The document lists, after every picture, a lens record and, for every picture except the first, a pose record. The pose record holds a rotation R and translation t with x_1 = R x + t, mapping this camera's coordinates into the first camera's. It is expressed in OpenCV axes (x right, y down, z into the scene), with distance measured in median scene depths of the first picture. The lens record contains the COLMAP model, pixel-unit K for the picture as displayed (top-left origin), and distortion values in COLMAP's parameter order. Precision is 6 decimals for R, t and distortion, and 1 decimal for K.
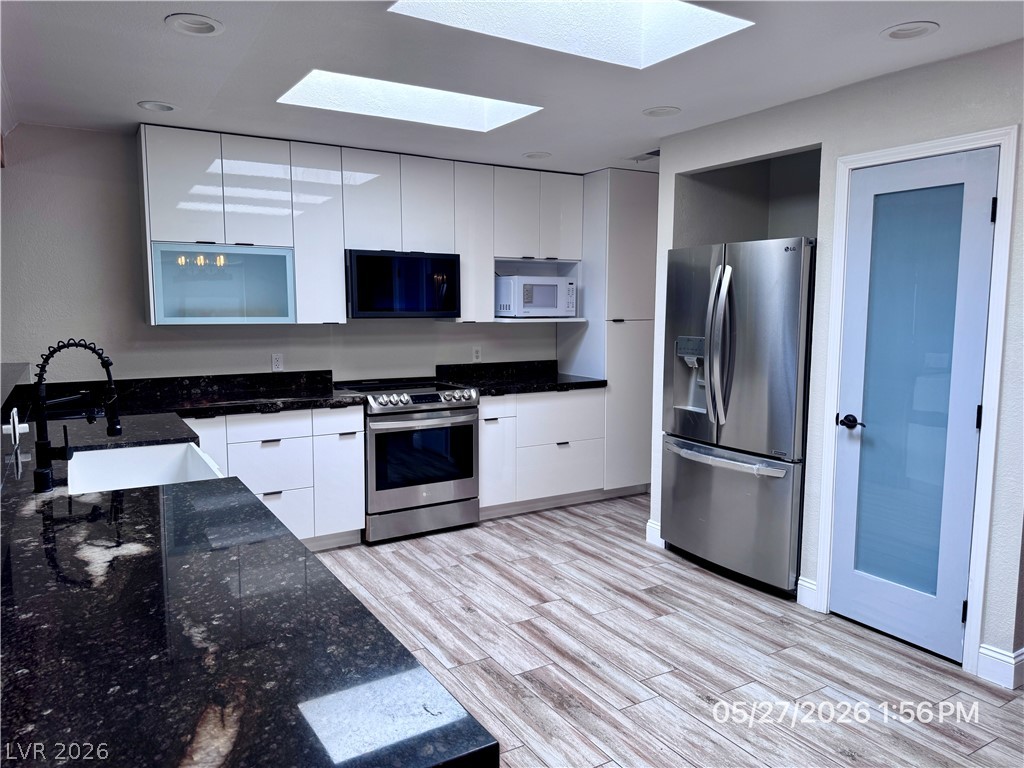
lens RADIAL K [[719.9, 0, 501.3], [0, 719.9, 380.3], [0, 0, 1]] dist [0.065556, -0.092200]
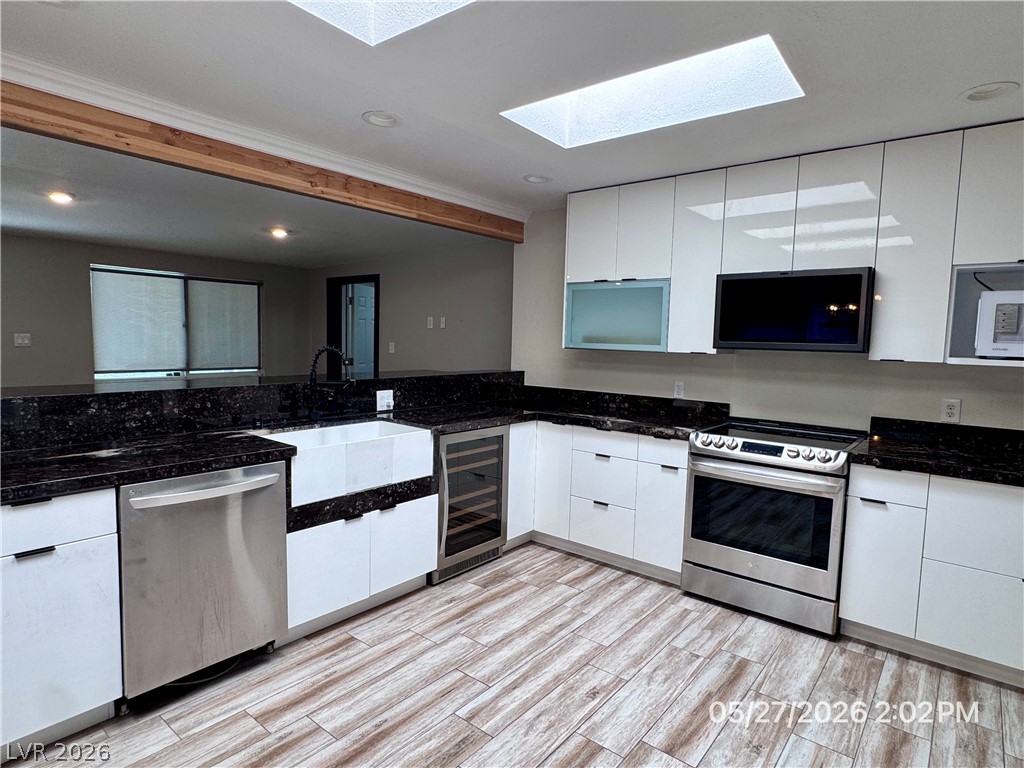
lens RADIAL K [[574.4, 0, 503.9], [0, 574.4, 379.9], [0, 0, 1]] dist [-0.004088, -0.000910]
pose [[0.338715, 0.077324, -0.937706, 0.410855], [-0.121228, 0.991897, 0.038003, -0.042415], [0.933047, 0.100804, 0.345344, 0.516324]]
